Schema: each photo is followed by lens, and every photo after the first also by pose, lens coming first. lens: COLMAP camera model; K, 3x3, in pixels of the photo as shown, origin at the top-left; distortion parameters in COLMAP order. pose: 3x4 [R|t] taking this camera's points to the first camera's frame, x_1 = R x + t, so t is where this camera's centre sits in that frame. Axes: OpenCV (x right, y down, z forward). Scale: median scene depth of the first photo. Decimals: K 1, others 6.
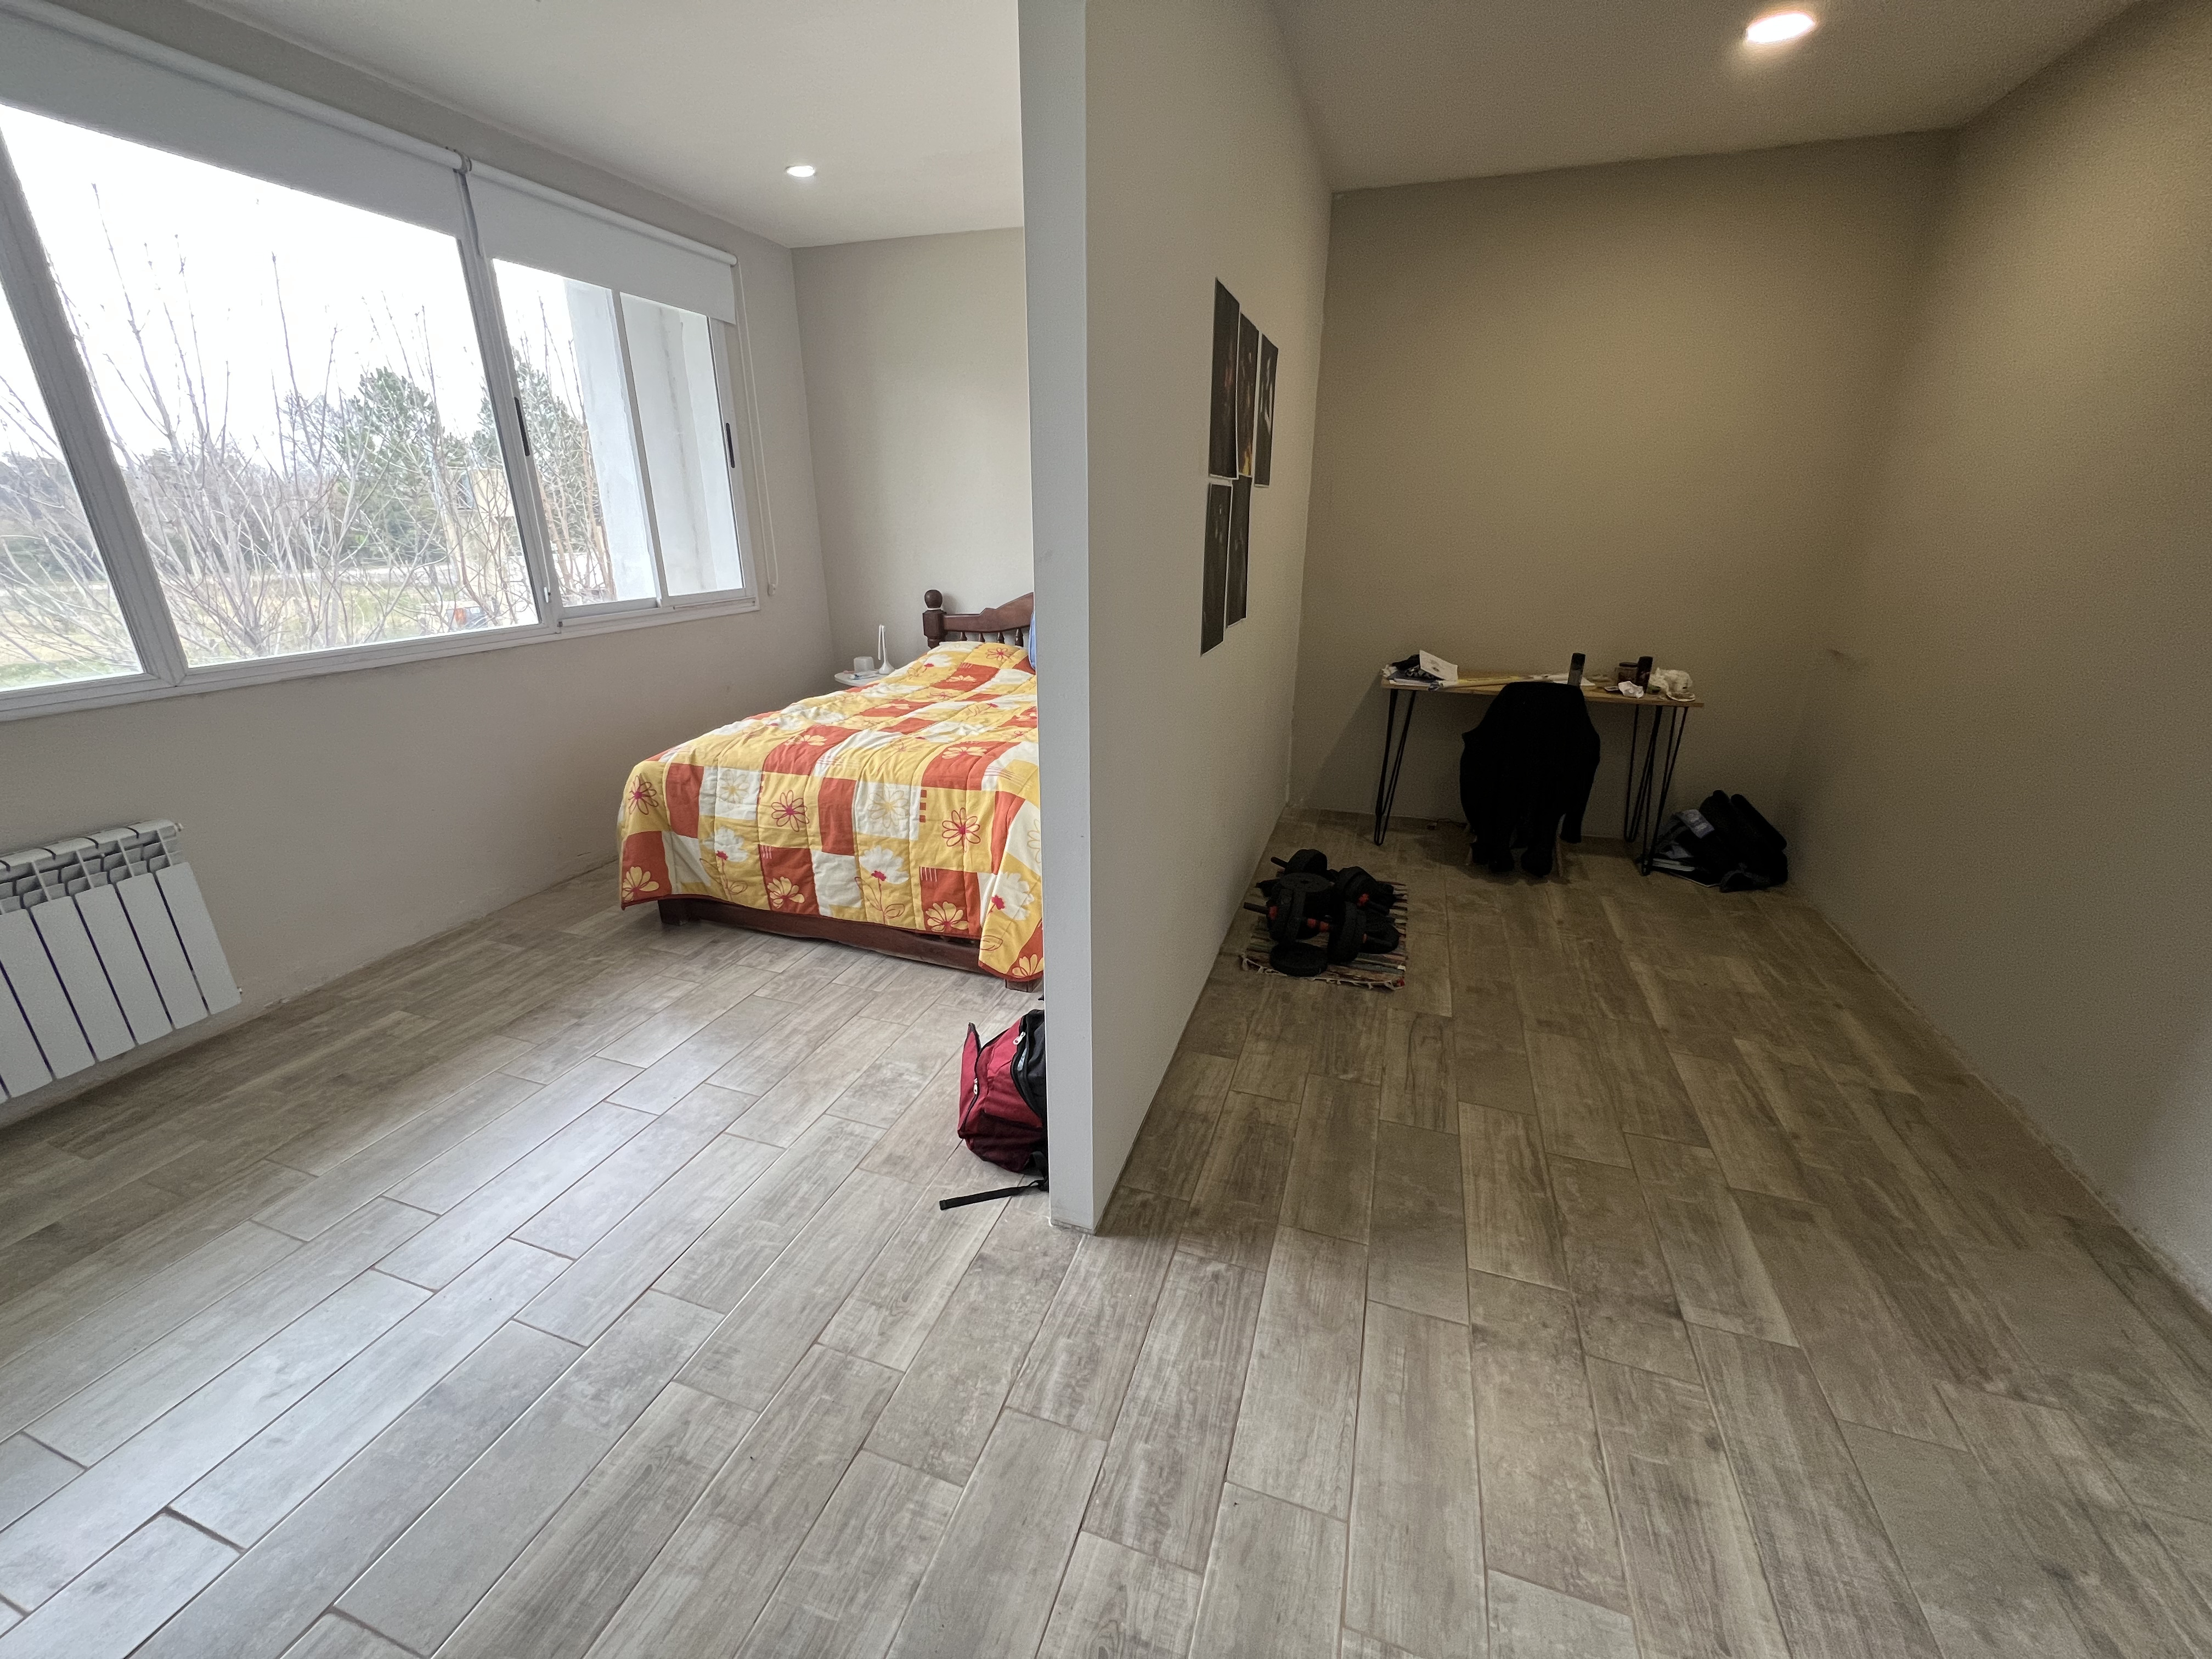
lens RADIAL K [[882.7, 0, 1107.3], [0, 882.7, 826.1], [0, 0, 1]] dist [-0.001587, 0.000343]
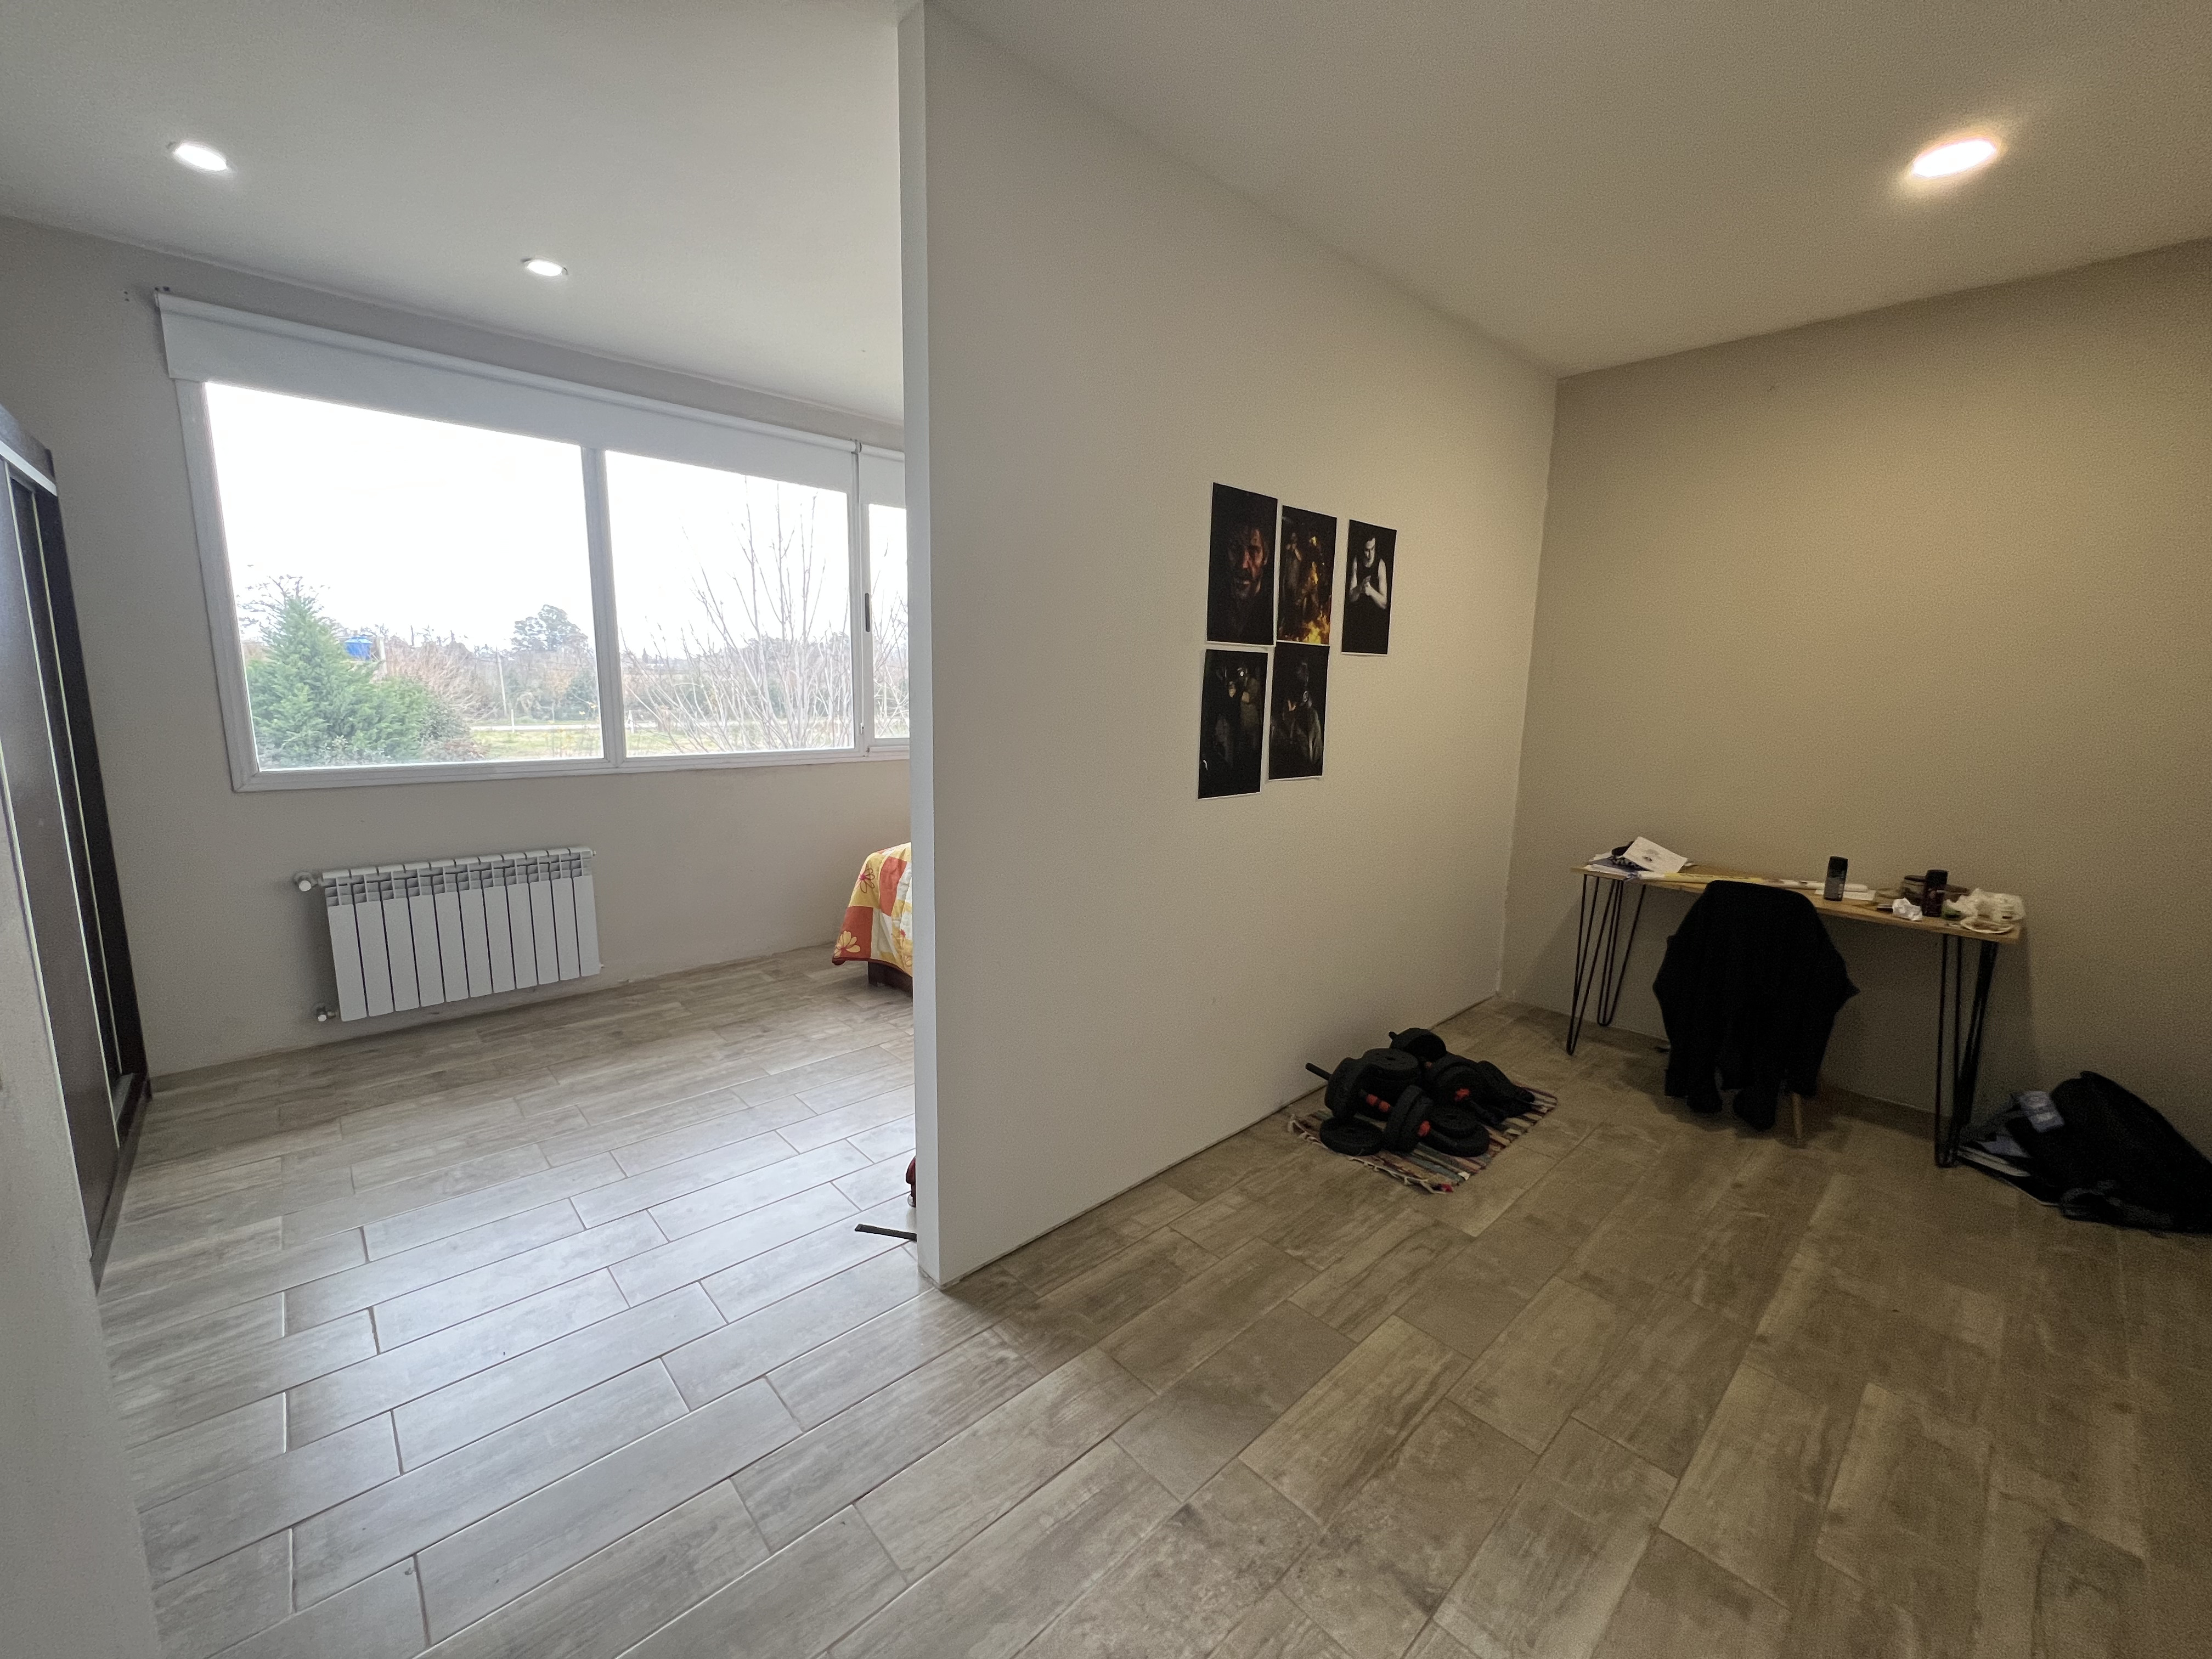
lens RADIAL K [[886.8, 0, 1114.4], [0, 886.8, 830.8], [0, 0, 1]] dist [-0.001603, 0.000194]
pose [[0.881192, 0.097639, -0.462566, 0.432112], [-0.178310, 0.974819, -0.133917, 0.007005], [0.437842, 0.200487, 0.876413, 0.002659]]
